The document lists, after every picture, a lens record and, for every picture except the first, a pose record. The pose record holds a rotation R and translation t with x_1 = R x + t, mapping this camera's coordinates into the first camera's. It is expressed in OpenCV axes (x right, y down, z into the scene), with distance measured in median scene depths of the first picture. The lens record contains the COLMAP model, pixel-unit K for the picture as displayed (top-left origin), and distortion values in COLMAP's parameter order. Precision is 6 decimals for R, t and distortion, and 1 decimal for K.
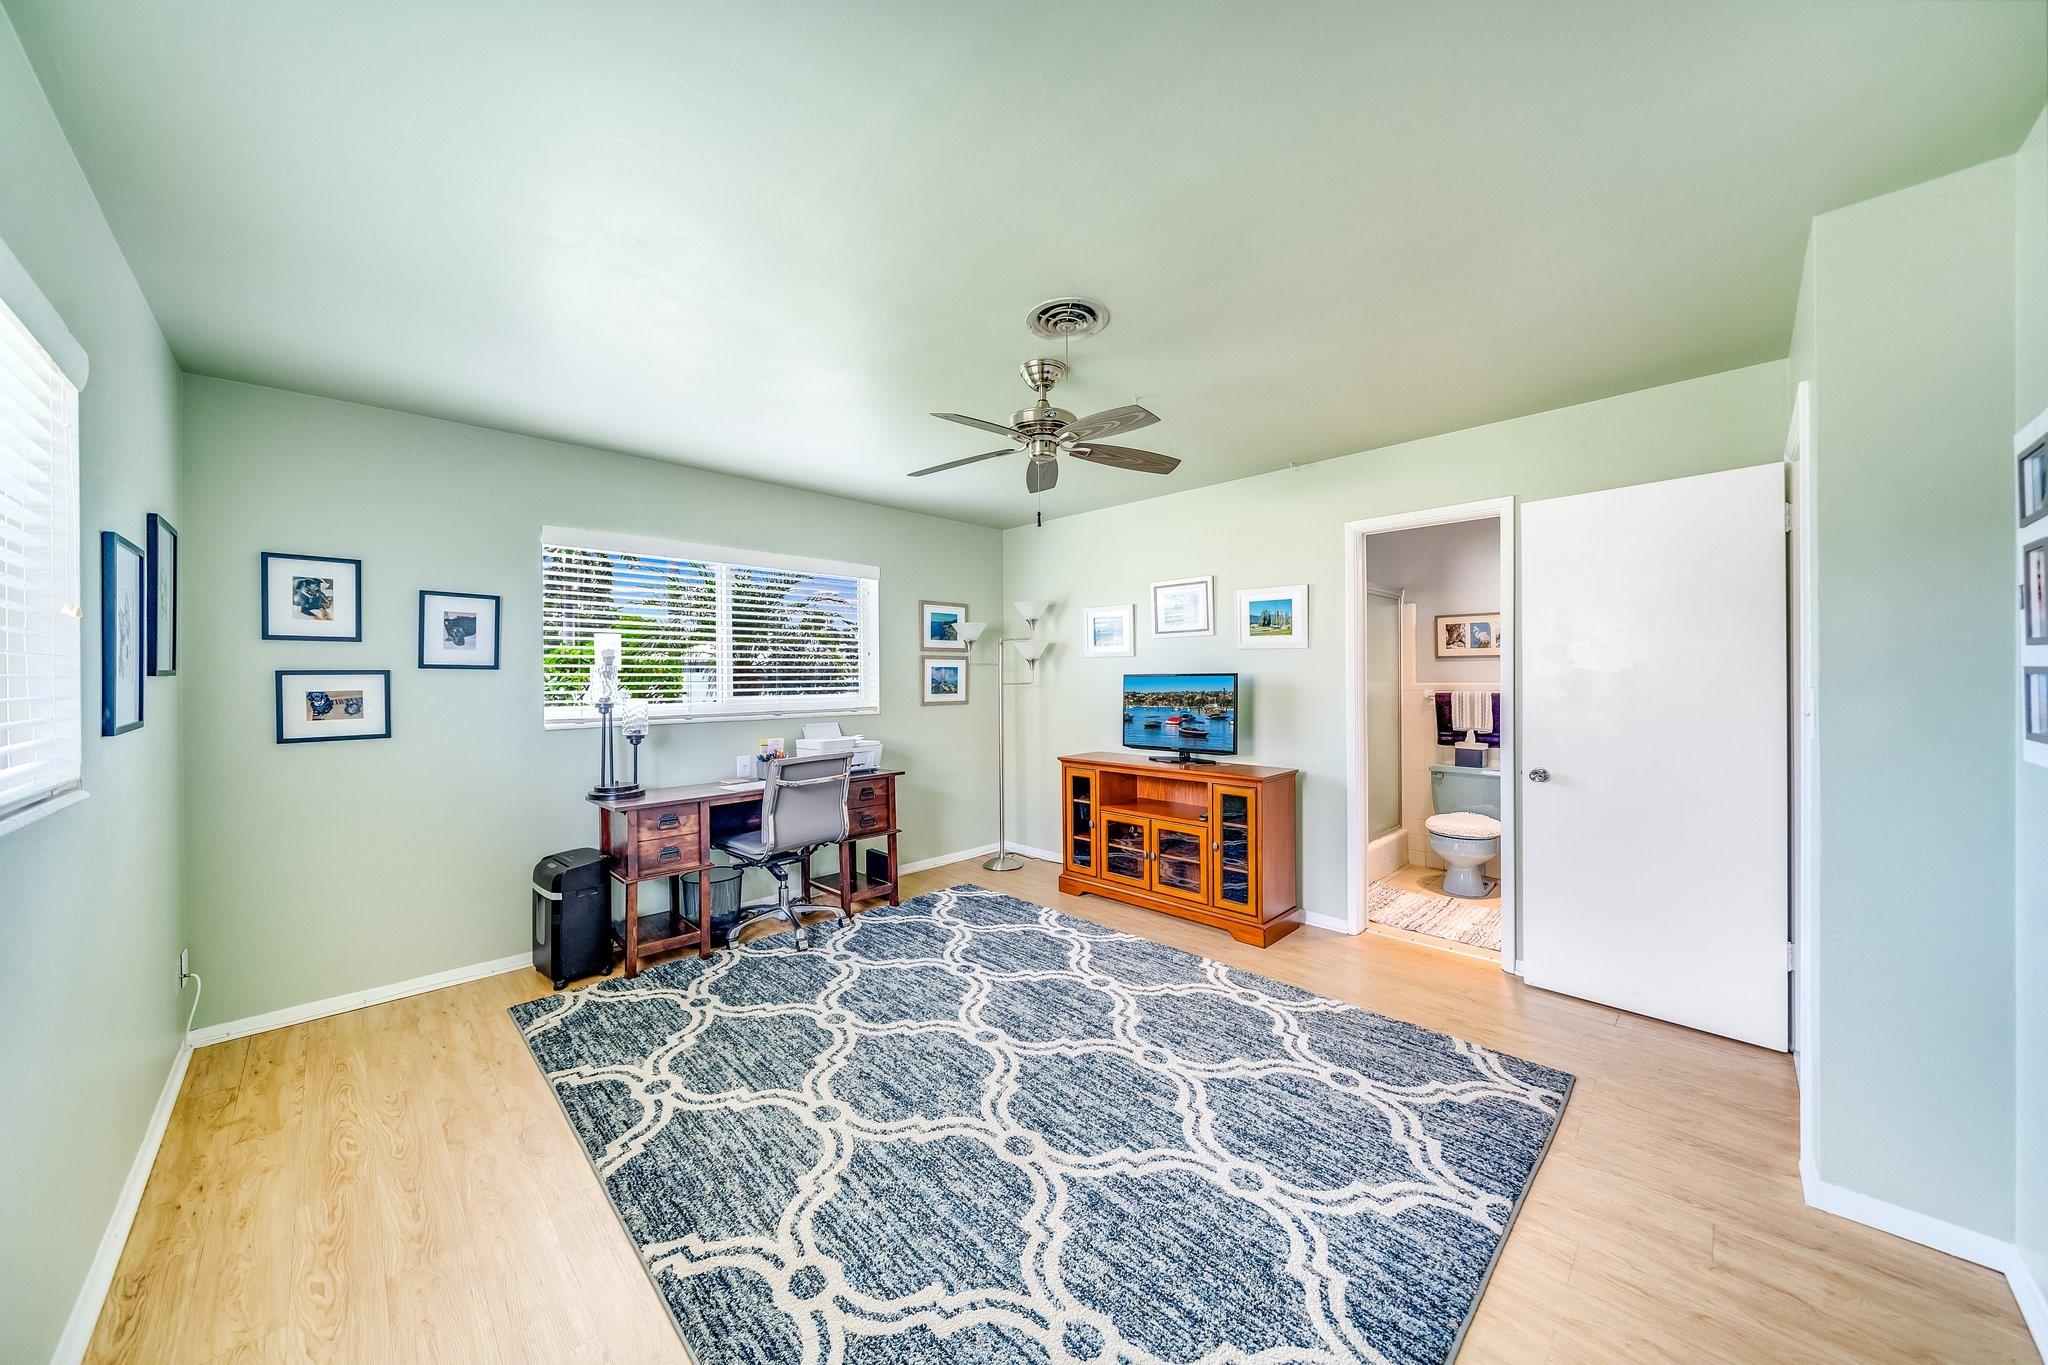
lens RADIAL K [[707.1, 0, 1013.7], [0, 707.1, 687.6], [0, 0, 1]] dist [-0.000816, 0.000104]
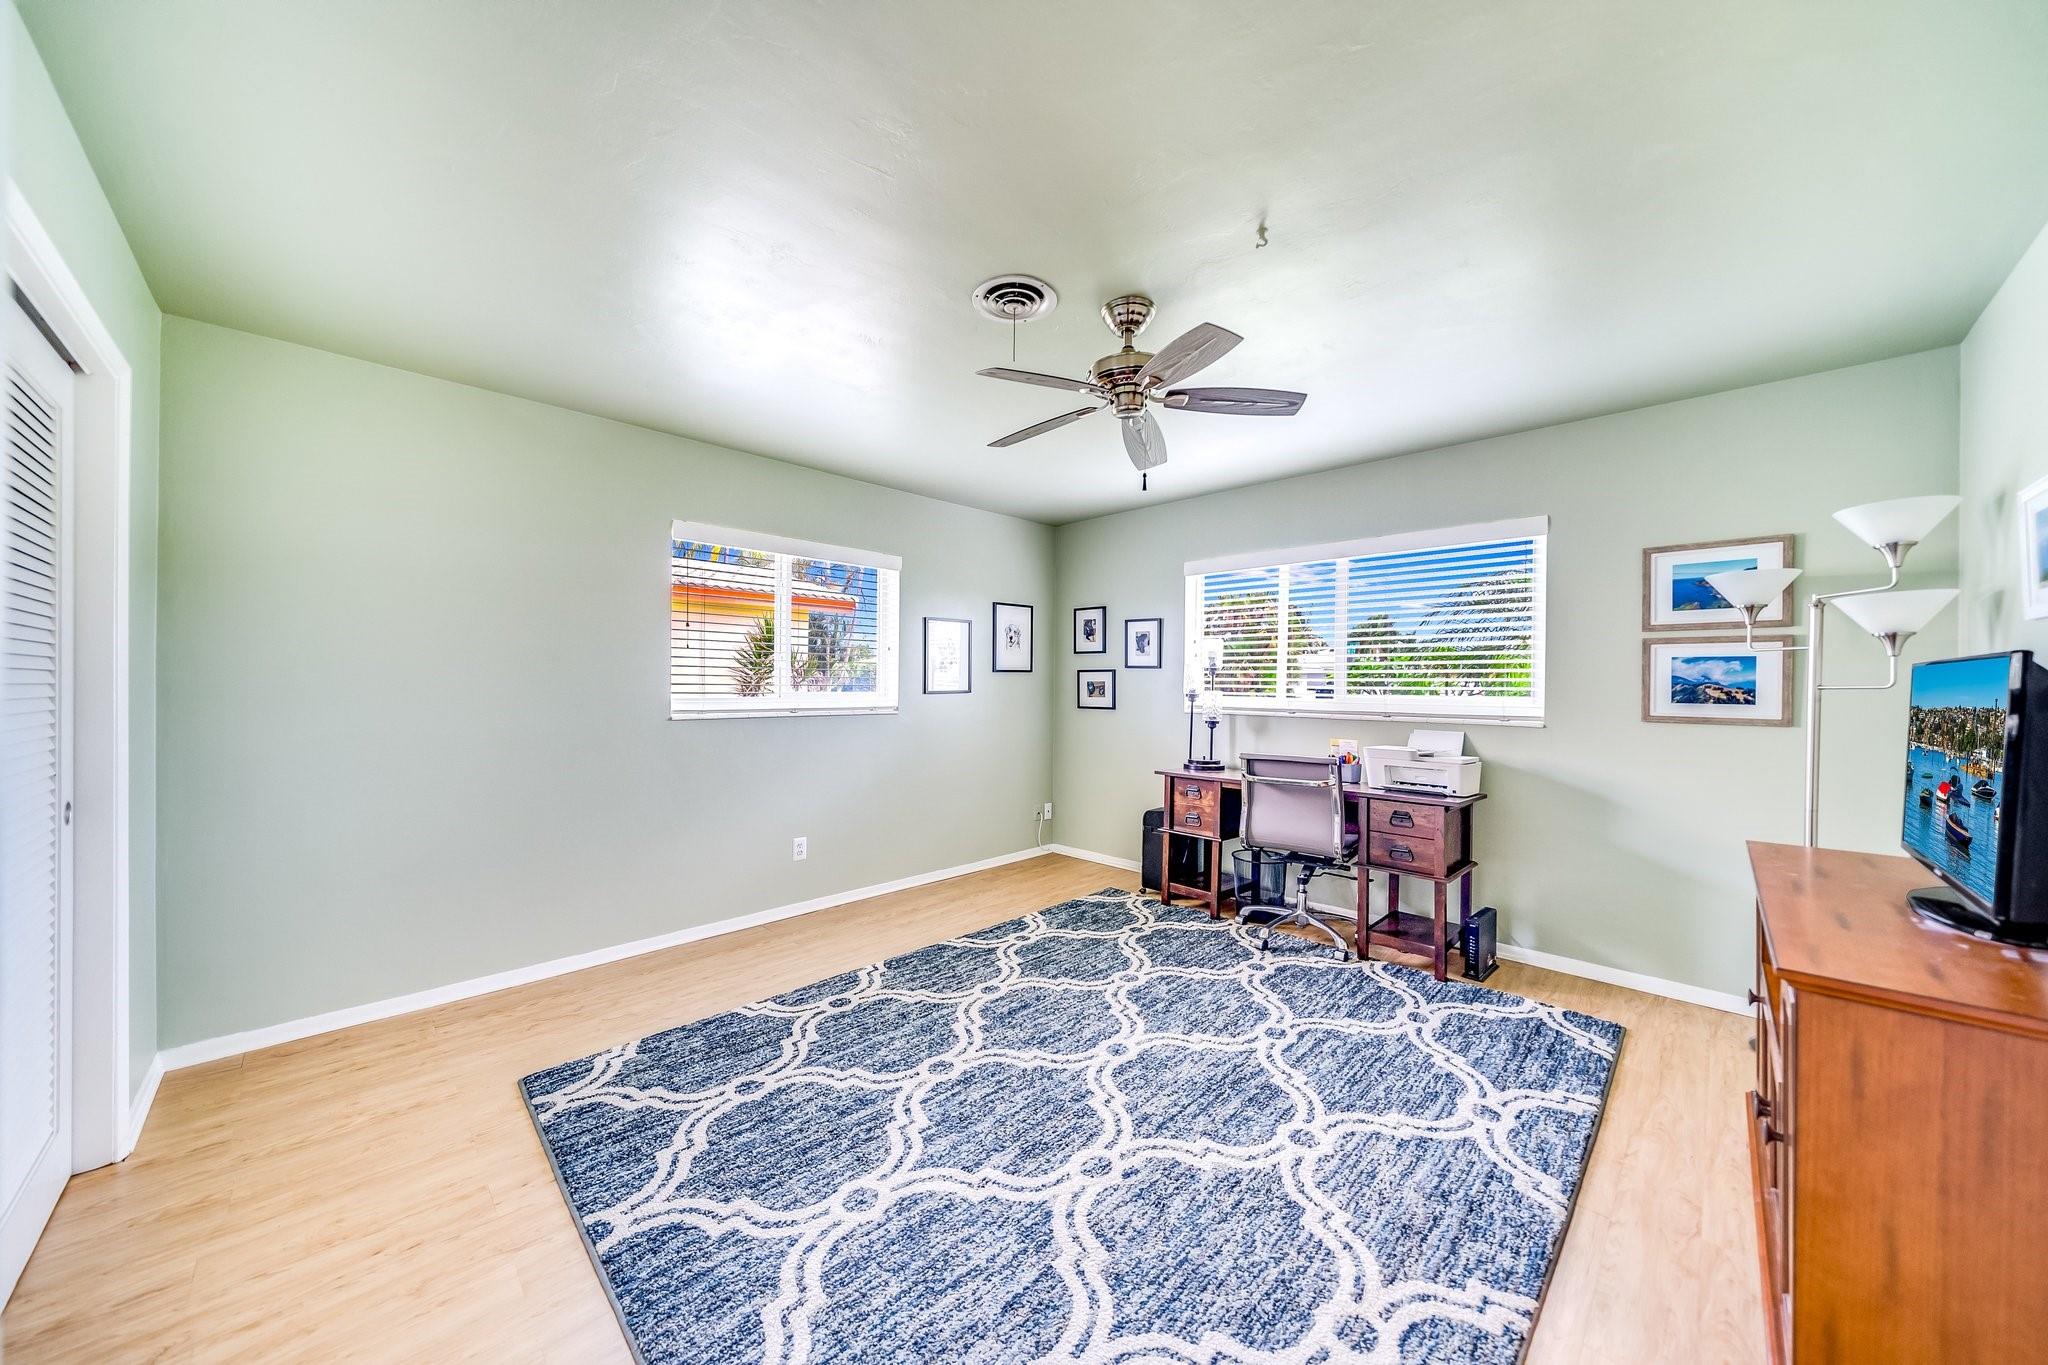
lens RADIAL K [[707.1, 0, 1013.7], [0, 707.1, 687.6], [0, 0, 1]] dist [-0.000816, 0.000104]
pose [[0.001529, 0.013253, -0.999911, 0.847324], [-0.023842, 0.999628, 0.013213, 0.002132], [0.999715, 0.023820, 0.001844, 0.801573]]
